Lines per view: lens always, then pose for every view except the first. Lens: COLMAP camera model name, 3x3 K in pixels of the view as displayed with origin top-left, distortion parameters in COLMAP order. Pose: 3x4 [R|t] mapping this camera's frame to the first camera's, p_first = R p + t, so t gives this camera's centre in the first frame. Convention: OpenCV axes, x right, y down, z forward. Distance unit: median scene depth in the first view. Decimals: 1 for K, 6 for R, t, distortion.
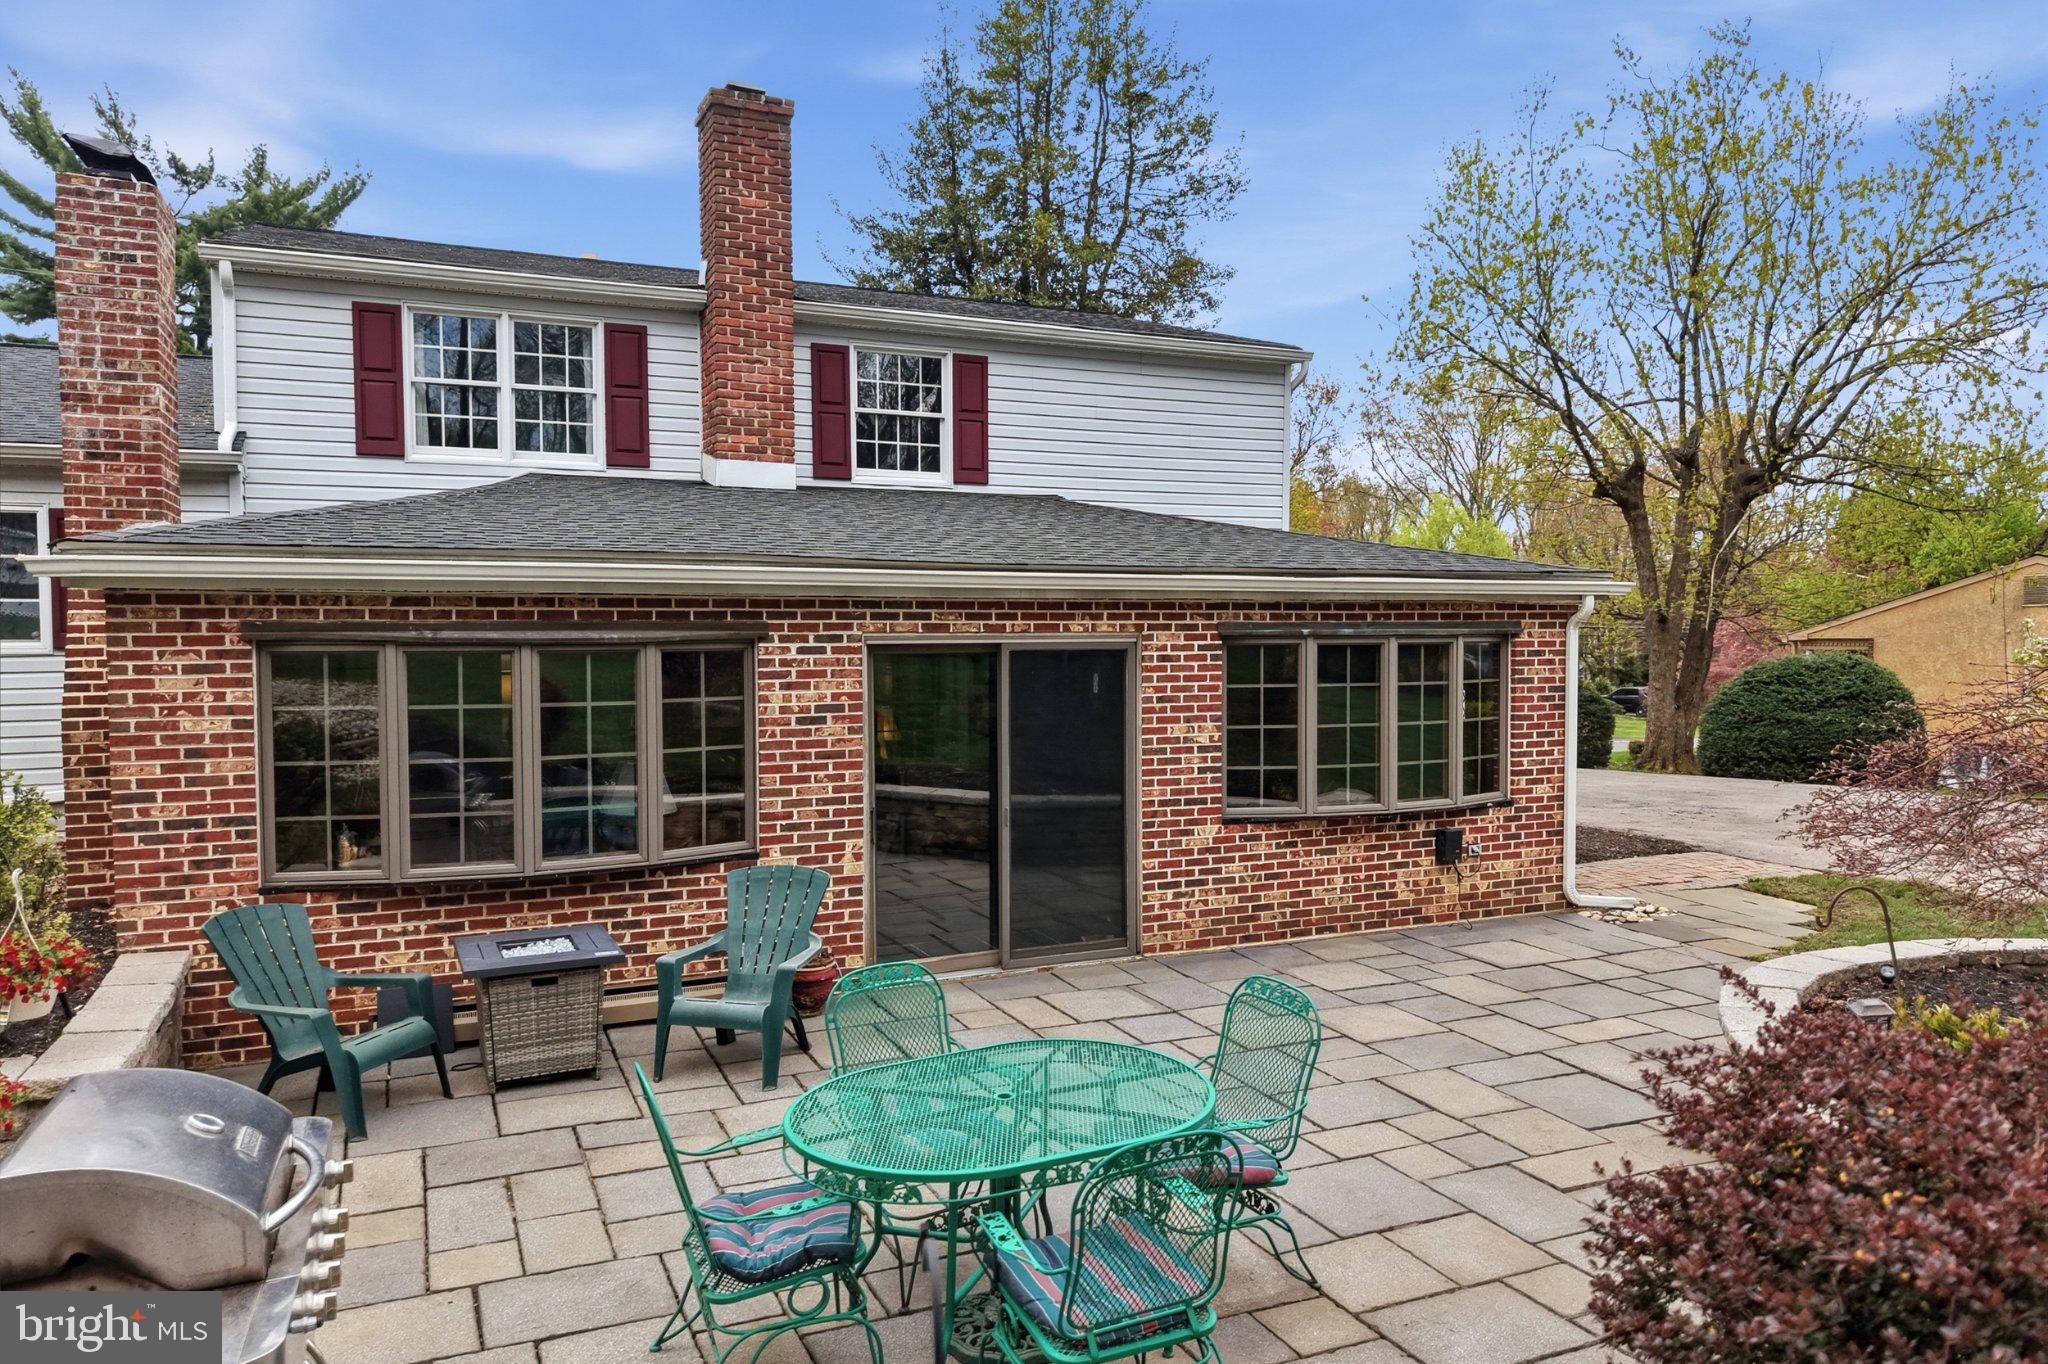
lens RADIAL K [[1349.3, 0, 1019.5], [0, 1349.3, 688.8], [0, 0, 1]] dist [-0.004736, -0.013794]
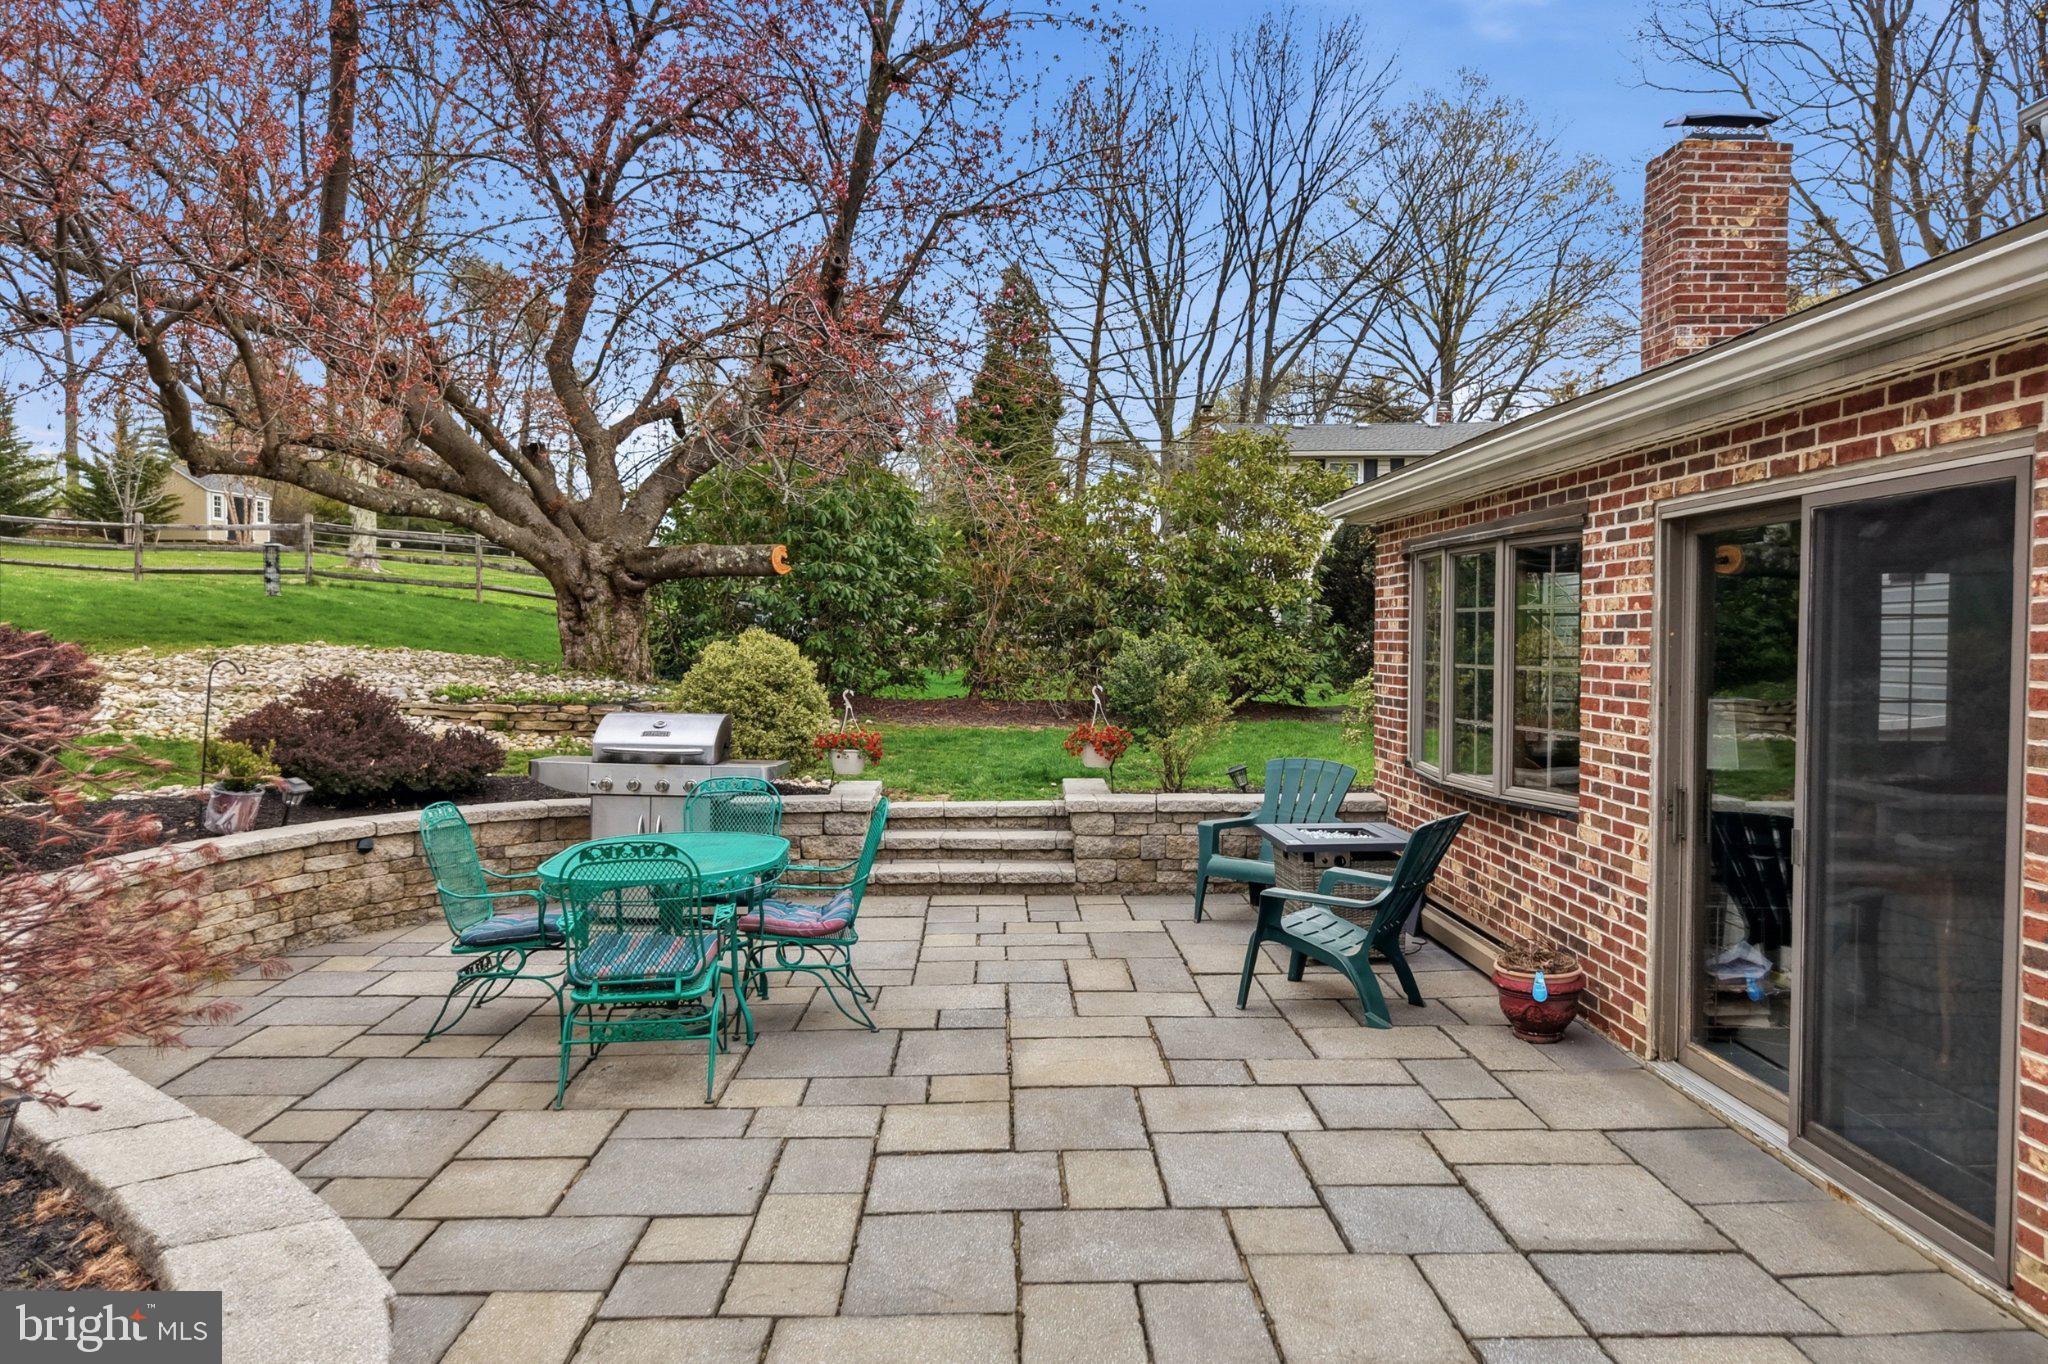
lens RADIAL K [[1349.3, 0, 1012.9], [0, 1349.3, 696.7], [0, 0, 1]] dist [-0.004736, -0.013794]
pose [[-0.393092, 0.046443, -0.918326, 0.503010], [-0.037078, 0.997111, 0.066299, 0.016186], [0.918751, 0.060112, -0.390234, 0.834992]]
